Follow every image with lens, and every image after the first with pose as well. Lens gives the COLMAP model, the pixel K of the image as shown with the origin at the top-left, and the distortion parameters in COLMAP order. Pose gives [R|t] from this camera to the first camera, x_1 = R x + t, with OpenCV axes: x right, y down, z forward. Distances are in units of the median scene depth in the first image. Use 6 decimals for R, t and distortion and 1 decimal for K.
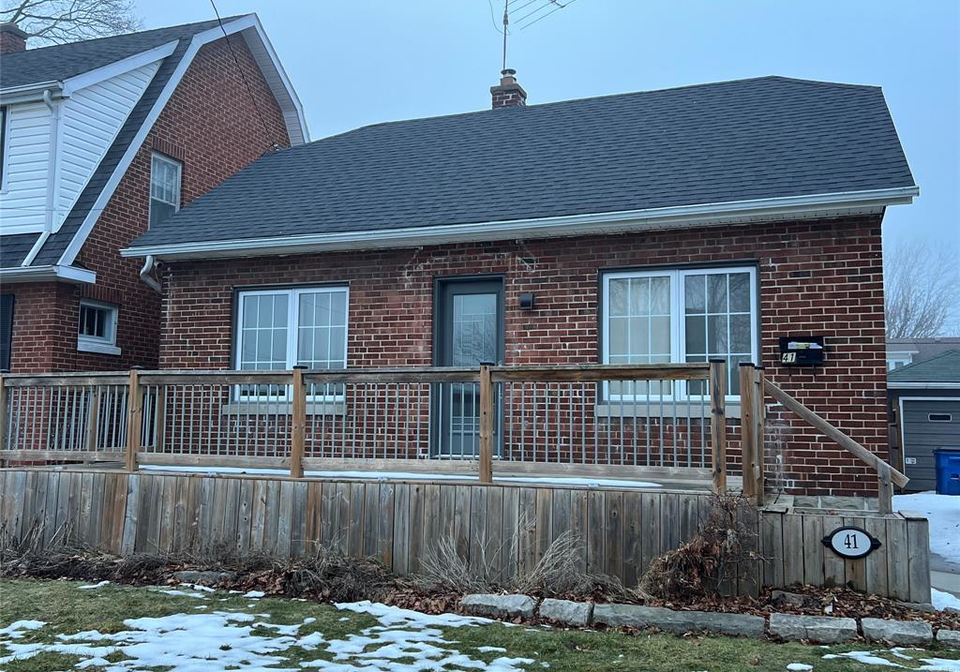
lens RADIAL K [[908.7, 0, 476.2], [0, 908.7, 339.6], [0, 0, 1]] dist [0.071271, 0.000000]
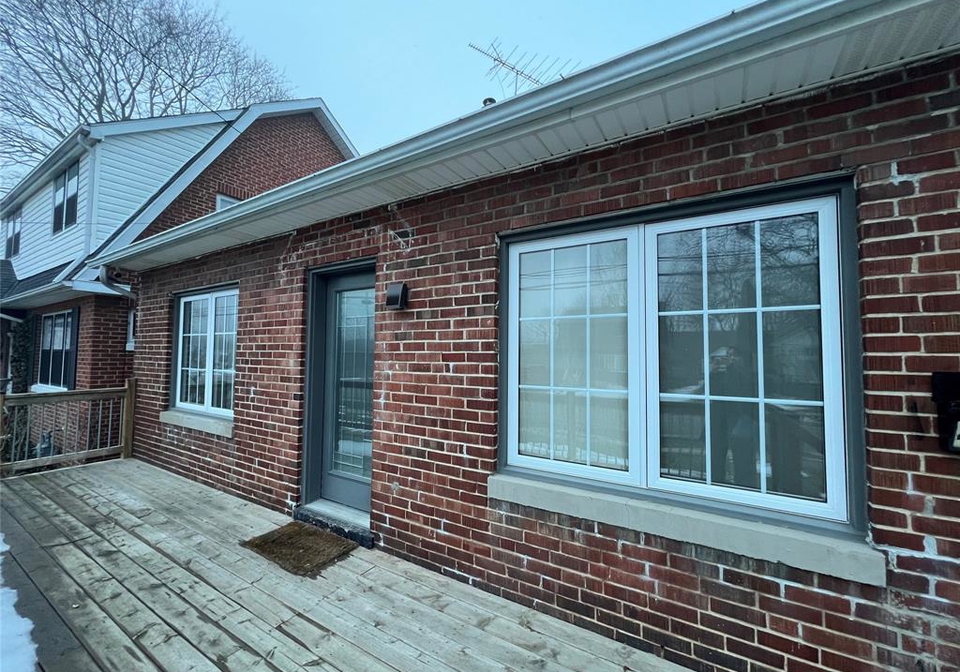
lens RADIAL K [[385.6, 0, 484.5], [0, 385.6, 338.3], [0, 0, 1]] dist [-0.002927, 0.000638]
pose [[0.983857, -0.010405, -0.178653, 0.168992], [0.018691, 0.998823, 0.044759, -0.024054], [0.177977, -0.047376, 0.982894, 0.756539]]
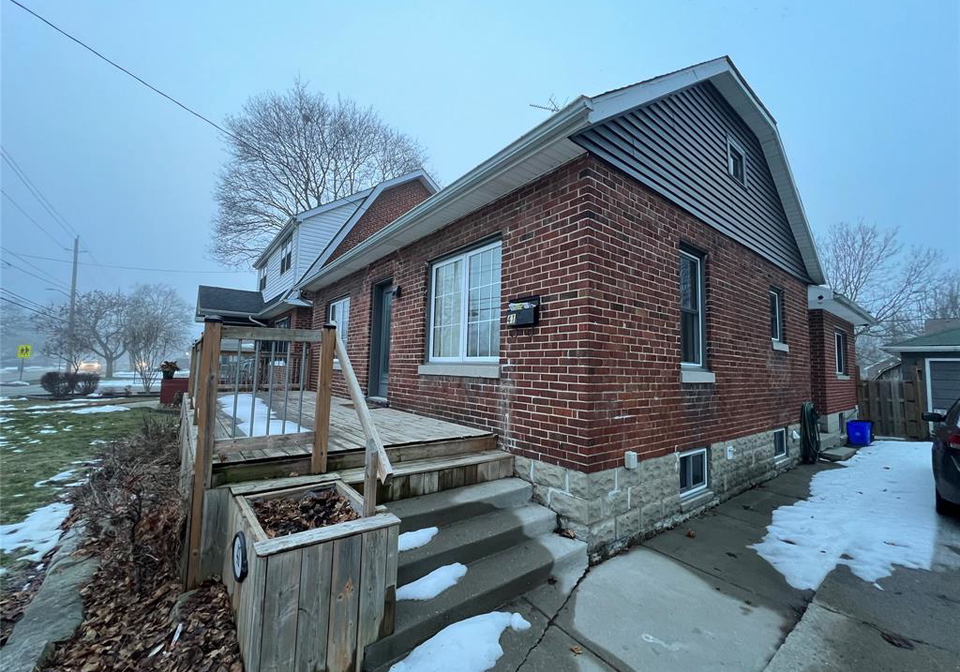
lens RADIAL K [[385.6, 0, 483.9], [0, 385.6, 336.3], [0, 0, 1]] dist [-0.002927, 0.000638]
pose [[0.859846, -0.033625, -0.509444, 0.487074], [0.033845, 0.999388, -0.008840, 0.037999], [0.509430, -0.009641, 0.860458, 0.562906]]
